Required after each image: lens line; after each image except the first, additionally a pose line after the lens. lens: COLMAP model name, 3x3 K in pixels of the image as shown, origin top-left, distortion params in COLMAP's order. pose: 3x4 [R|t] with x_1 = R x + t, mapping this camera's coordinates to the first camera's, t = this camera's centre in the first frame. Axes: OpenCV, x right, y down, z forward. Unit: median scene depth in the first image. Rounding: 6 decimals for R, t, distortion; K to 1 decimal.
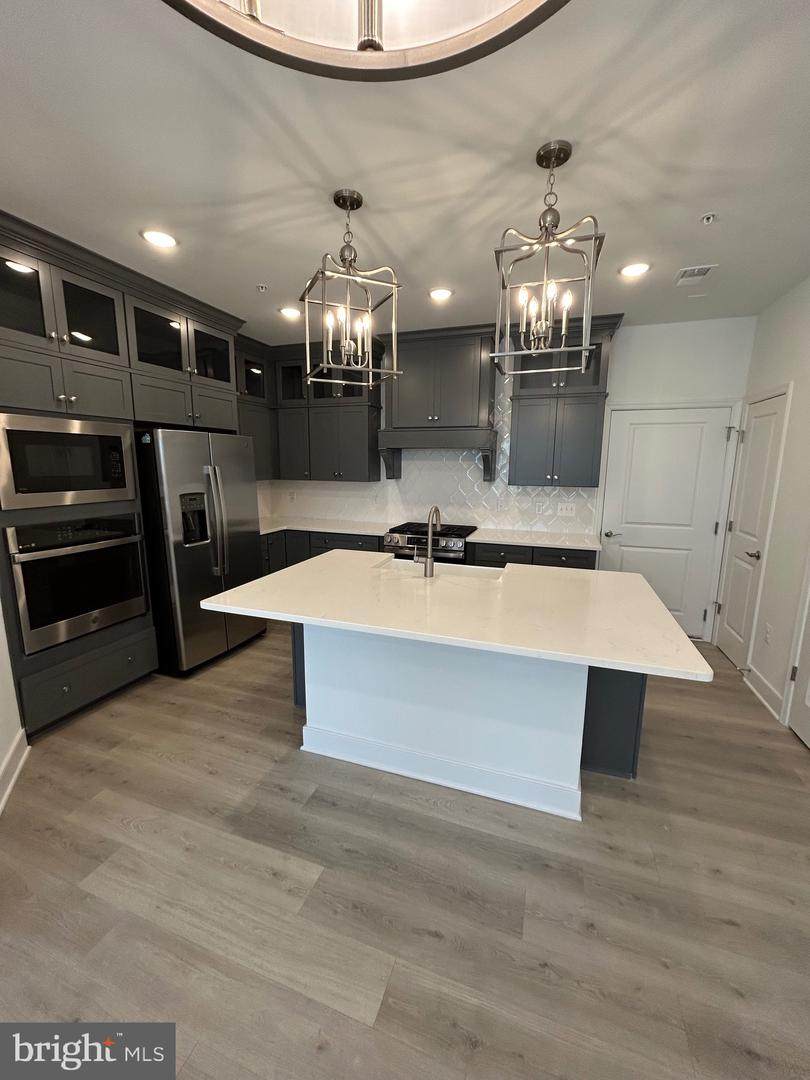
lens RADIAL K [[434.4, 0, 405.0], [0, 434.4, 540.0], [0, 0, 1]] dist [-0.000202, 0.000012]
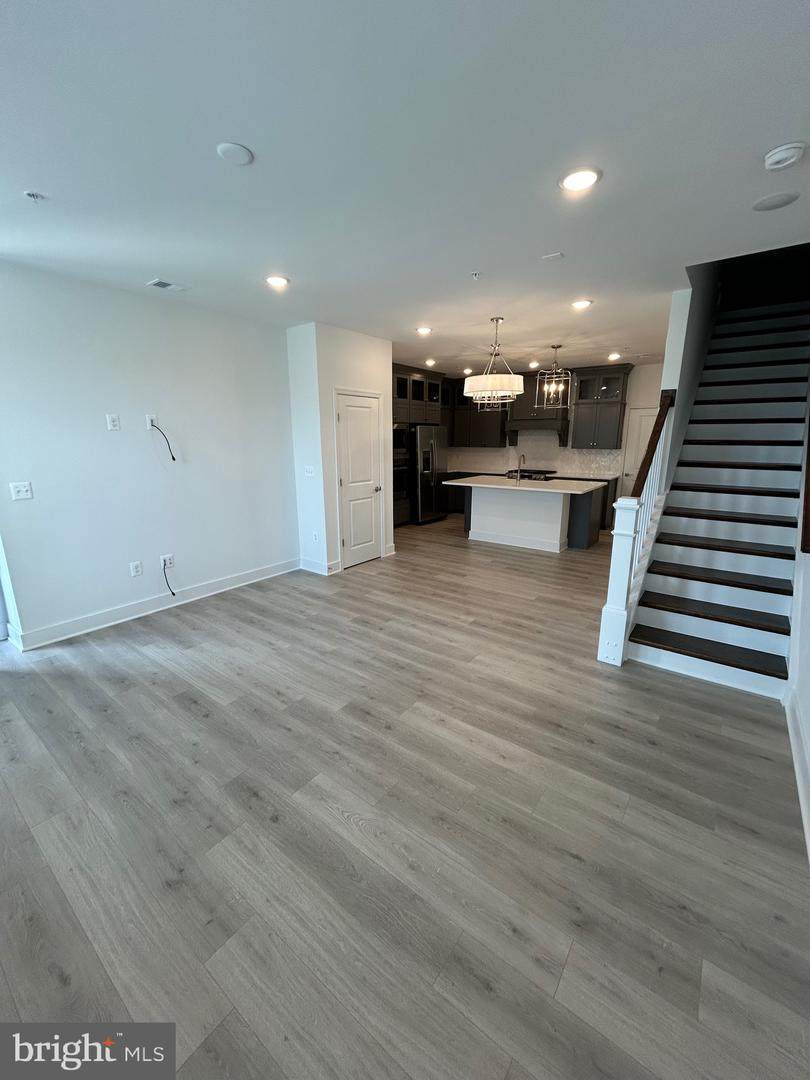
lens RADIAL K [[434.4, 0, 405.0], [0, 434.4, 540.0], [0, 0, 1]] dist [-0.000202, 0.000012]
pose [[0.950601, 0.061879, -0.304185, 0.159505], [-0.044218, 0.996930, 0.064616, 0.210737], [0.307249, -0.047973, 0.950419, -1.229744]]
